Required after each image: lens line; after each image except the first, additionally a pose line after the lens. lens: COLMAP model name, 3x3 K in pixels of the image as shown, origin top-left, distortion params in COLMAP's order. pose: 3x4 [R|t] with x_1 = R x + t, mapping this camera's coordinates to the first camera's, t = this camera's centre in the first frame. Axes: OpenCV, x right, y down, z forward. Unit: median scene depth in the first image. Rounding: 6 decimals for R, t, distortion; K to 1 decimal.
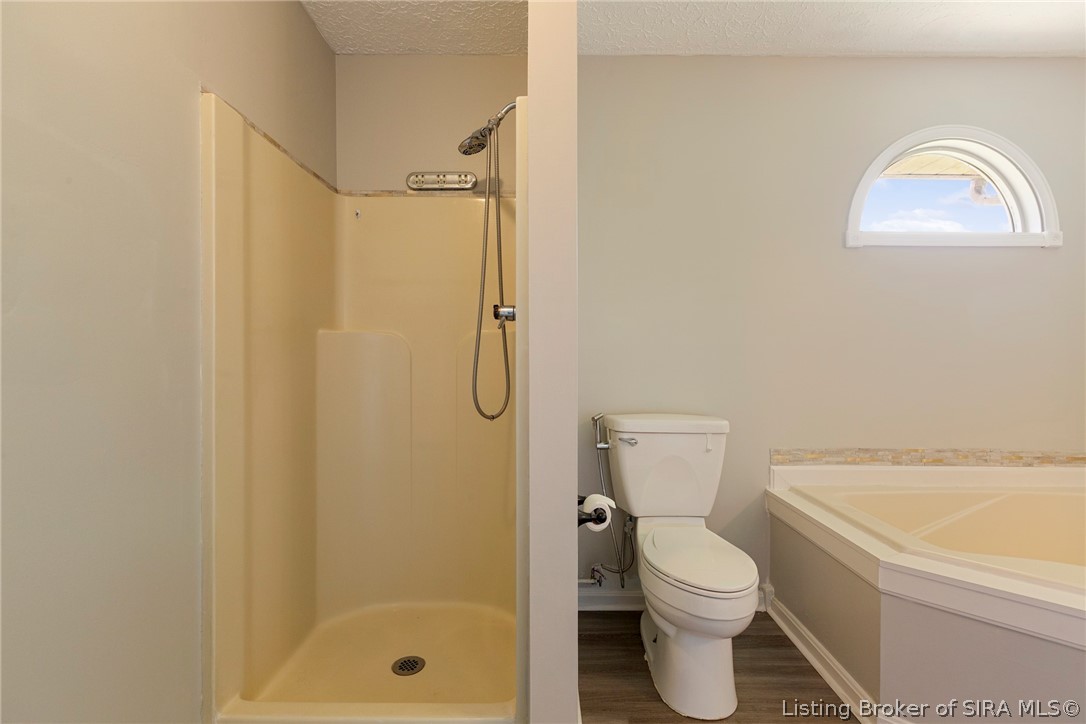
lens RADIAL K [[486.3, 0, 538.2], [0, 486.3, 356.4], [0, 0, 1]] dist [0.001626, -0.001801]
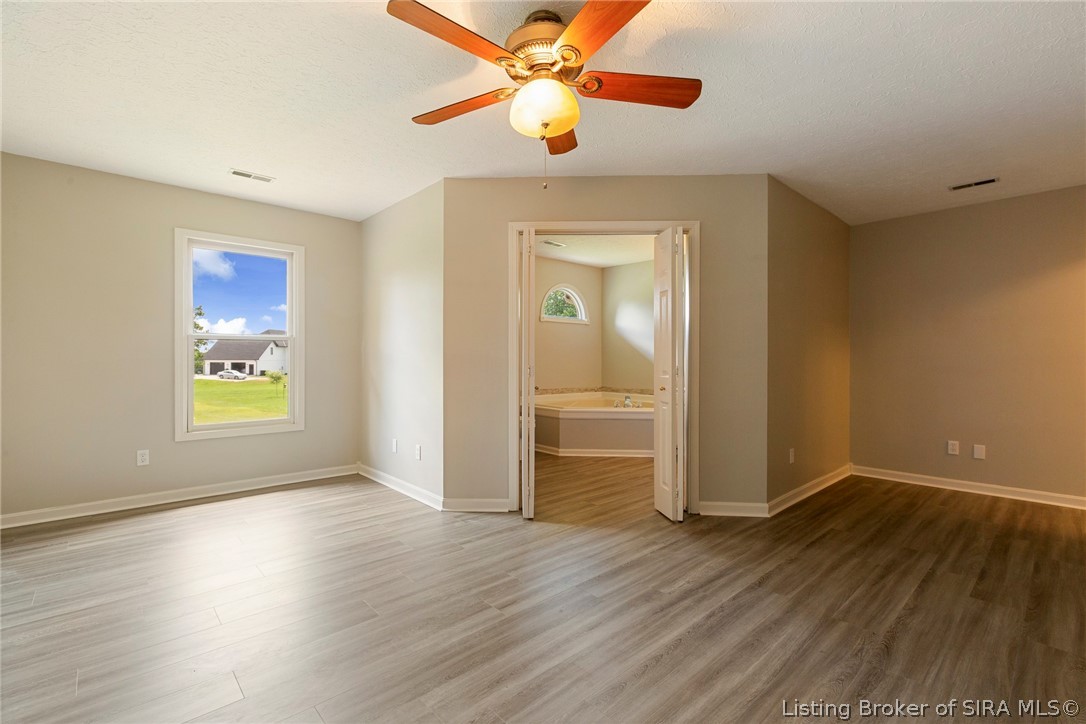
lens RADIAL K [[486.3, 0, 534.8], [0, 486.3, 359.9], [0, 0, 1]] dist [0.001626, -0.001801]
pose [[0.743125, 0.000562, 0.669153, -1.405813], [-0.003069, 0.999992, 0.002568, 0.003254], [-0.669146, -0.003962, 0.743120, -1.205004]]
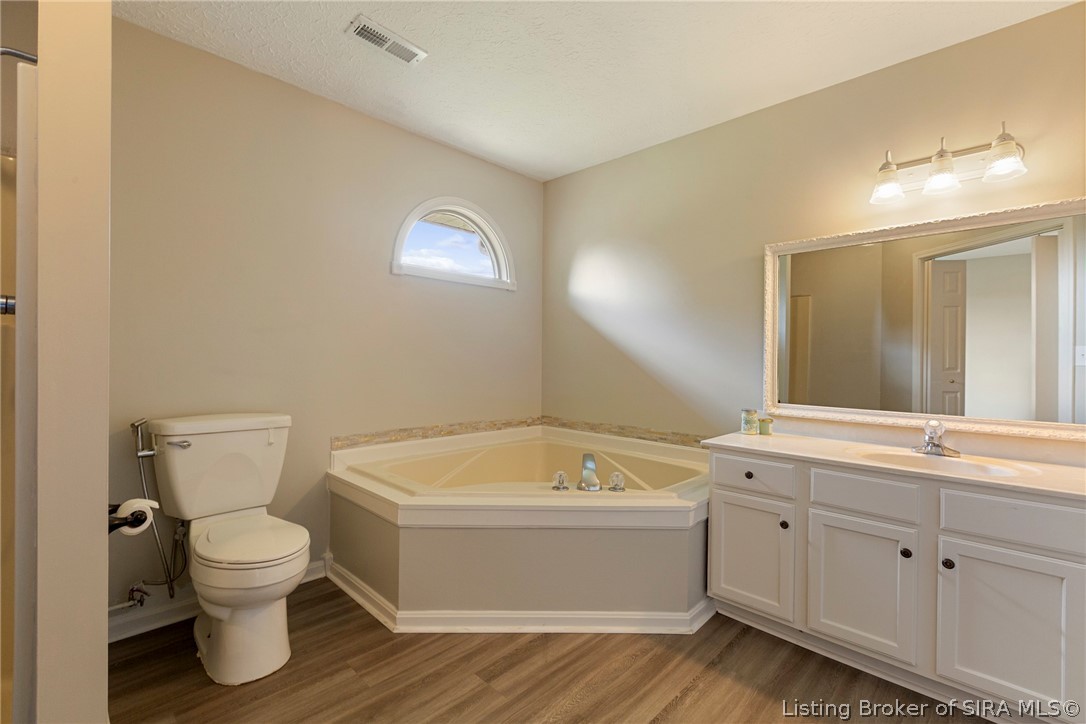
lens RADIAL K [[486.3, 0, 550.4], [0, 486.3, 359.7], [0, 0, 1]] dist [0.001626, -0.001801]
pose [[0.686210, 0.004744, 0.727388, -0.013356], [-0.010933, 0.999933, 0.003792, -0.005893], [-0.727322, -0.010555, 0.686216, -0.190089]]
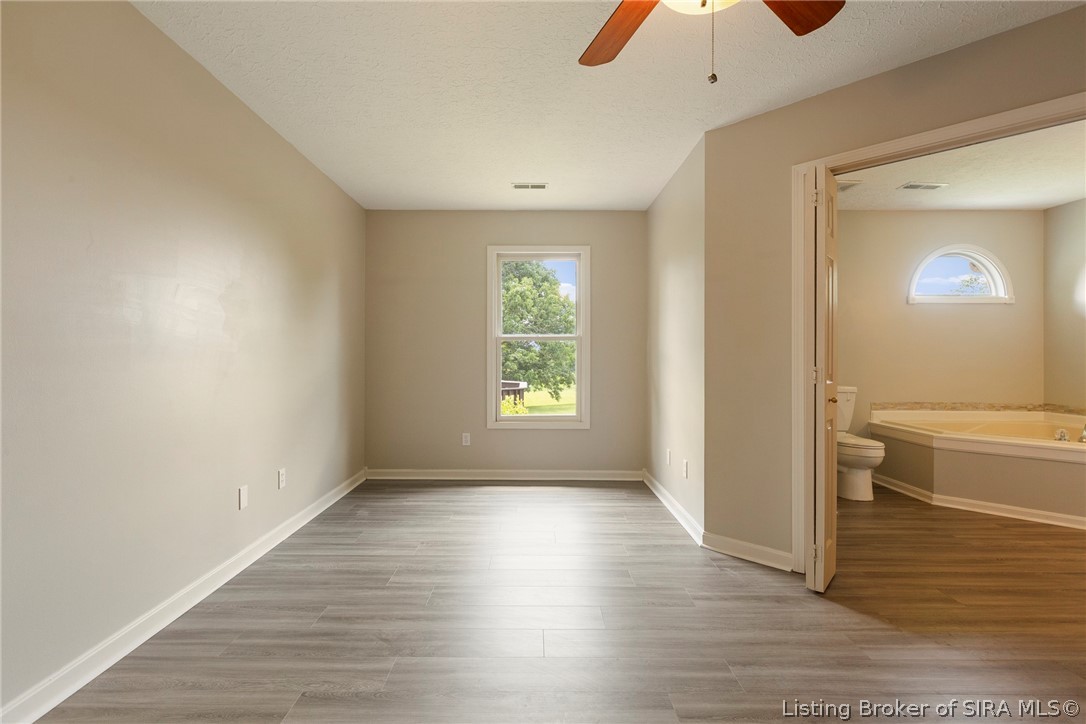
lens RADIAL K [[486.3, 0, 529.9], [0, 486.3, 359.7], [0, 0, 1]] dist [0.001626, -0.001801]
pose [[0.999944, 0.000759, -0.010582, -0.969993], [-0.000739, 0.999998, 0.001939, 0.007617], [0.010584, -0.001931, 0.999942, -1.100647]]
